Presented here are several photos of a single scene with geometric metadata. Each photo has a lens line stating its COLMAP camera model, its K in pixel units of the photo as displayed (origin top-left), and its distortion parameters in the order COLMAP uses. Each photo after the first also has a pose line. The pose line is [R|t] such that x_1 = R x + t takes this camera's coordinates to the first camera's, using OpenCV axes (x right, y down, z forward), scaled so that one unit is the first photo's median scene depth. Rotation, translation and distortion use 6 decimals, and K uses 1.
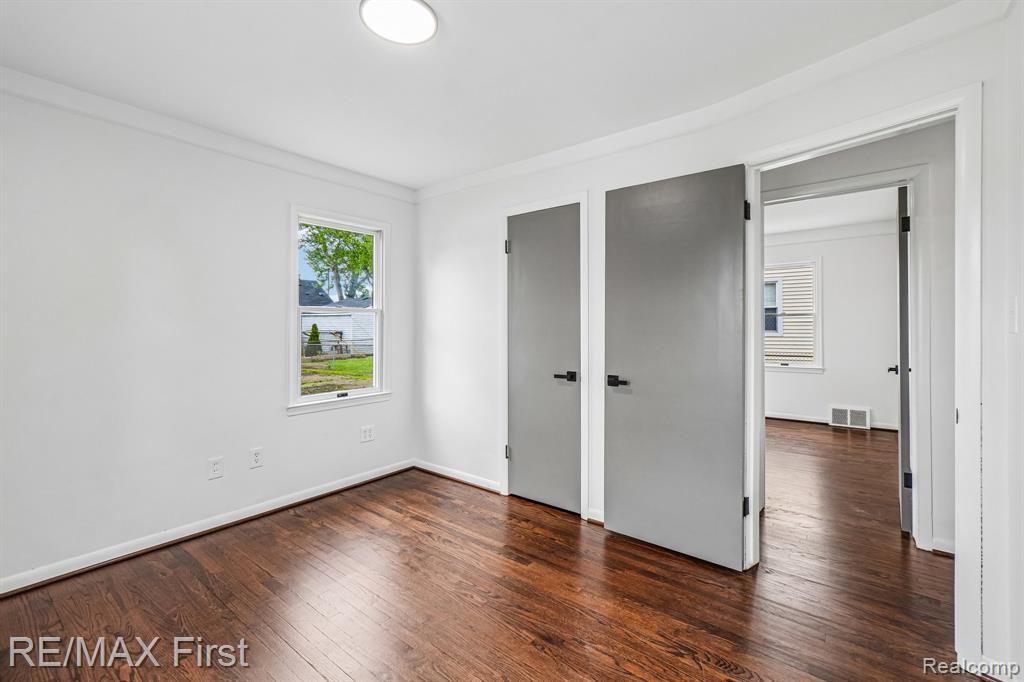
lens RADIAL K [[445.9, 0, 503.9], [0, 445.9, 326.0], [0, 0, 1]] dist [0.000411, 0.000070]
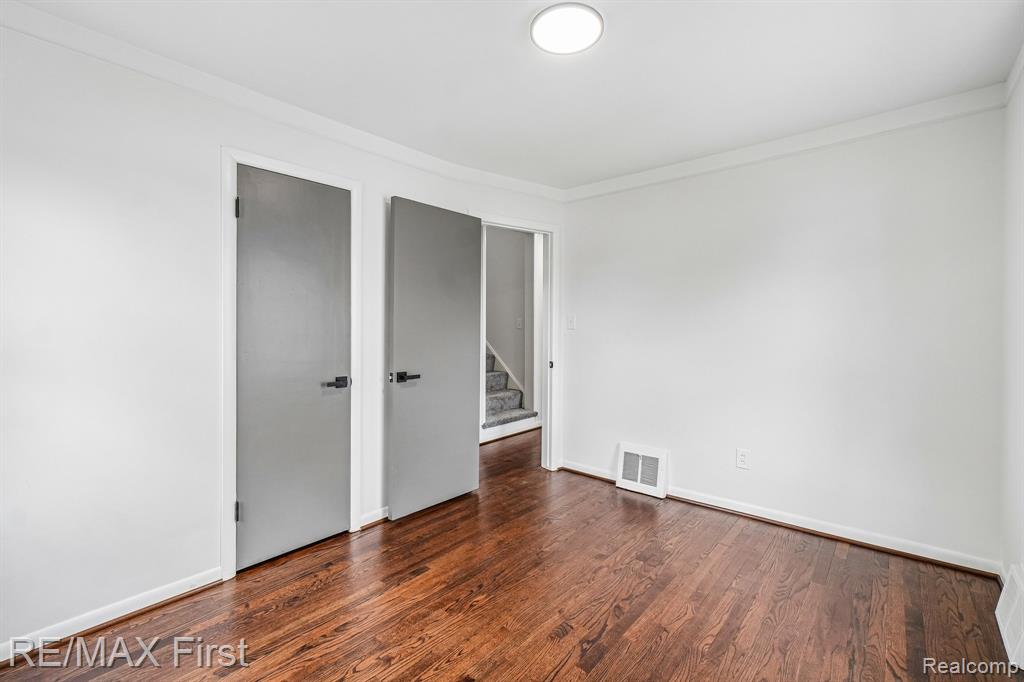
lens RADIAL K [[444.6, 0, 516.2], [0, 444.6, 334.5], [0, 0, 1]] dist [0.003392, 0.000541]
pose [[0.027545, -0.010413, 0.999566, -0.760423], [0.000001, 0.999946, 0.010417, 0.008556], [-0.999621, -0.000286, 0.027544, 0.648702]]
